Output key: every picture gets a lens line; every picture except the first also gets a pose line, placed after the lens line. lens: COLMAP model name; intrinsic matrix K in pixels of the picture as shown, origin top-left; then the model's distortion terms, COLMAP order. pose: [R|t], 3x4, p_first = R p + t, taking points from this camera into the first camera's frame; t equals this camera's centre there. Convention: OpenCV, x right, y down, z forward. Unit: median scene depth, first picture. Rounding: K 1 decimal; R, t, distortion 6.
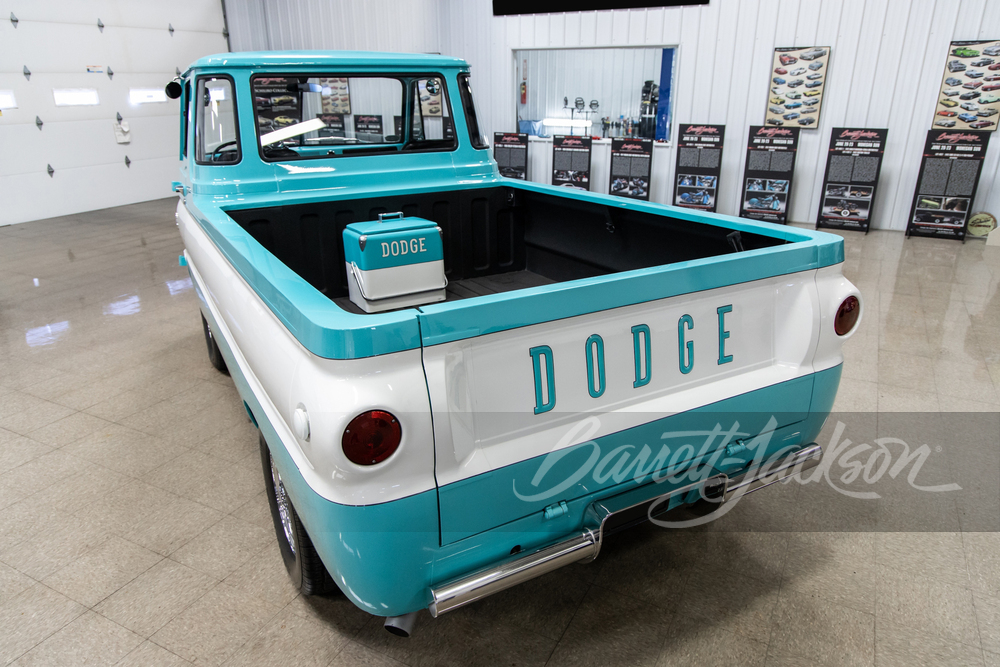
lens RADIAL K [[684.7, 0, 500.0], [0, 684.7, 333.5], [0, 0, 1]] dist [0.008603, 0.003588]
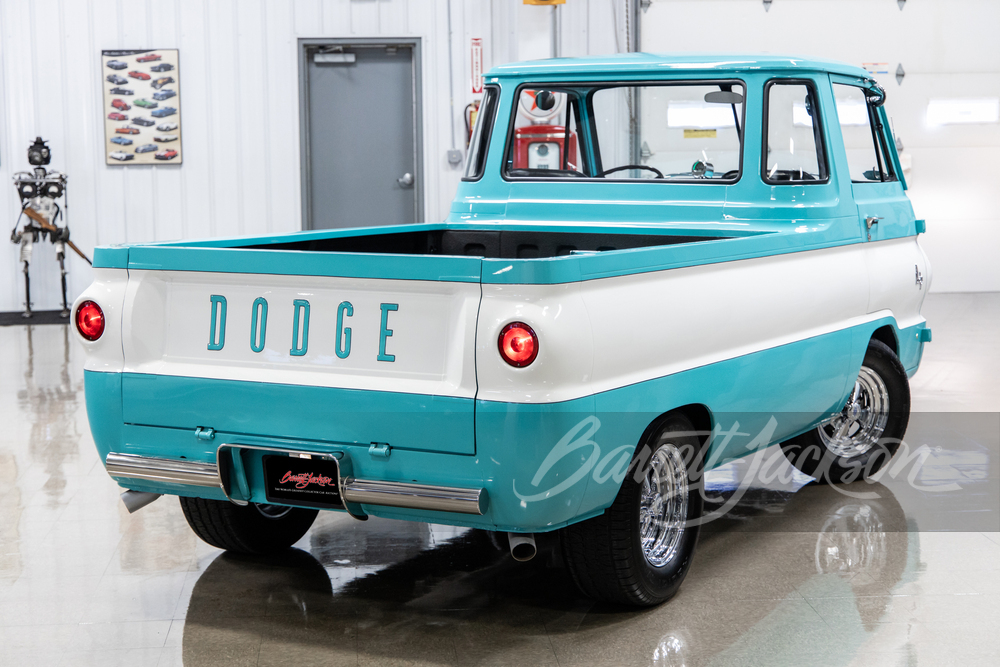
lens RADIAL K [[1878.4, 0, 500.0], [0, 1878.4, 333.5], [0, 0, 1]] dist [0.069198, 0.117608]
pose [[0.528031, 0.108911, -0.842213, 1.637878], [-0.289178, 0.955533, -0.057737, 0.068697], [0.798473, 0.274036, 0.536045, -0.208884]]
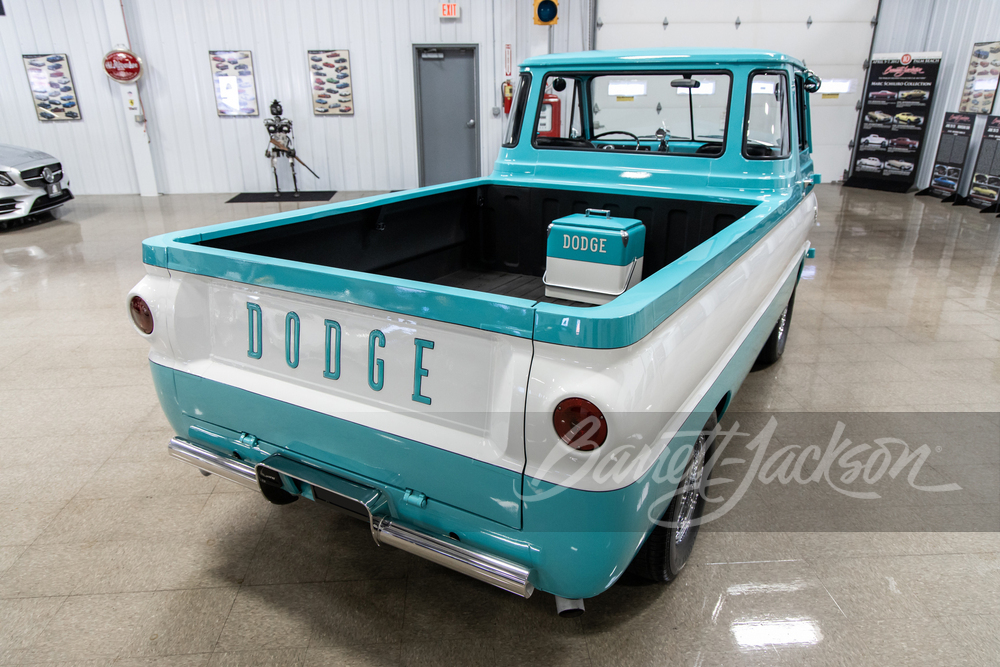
lens RADIAL K [[684.7, 0, 500.0], [0, 684.7, 333.5], [0, 0, 1]] dist [0.008603, 0.003588]
pose [[0.512611, 0.308463, -0.801299, 0.646062], [-0.297423, 0.939253, 0.171300, -0.136432], [0.805462, 0.150514, 0.573216, 0.334330]]
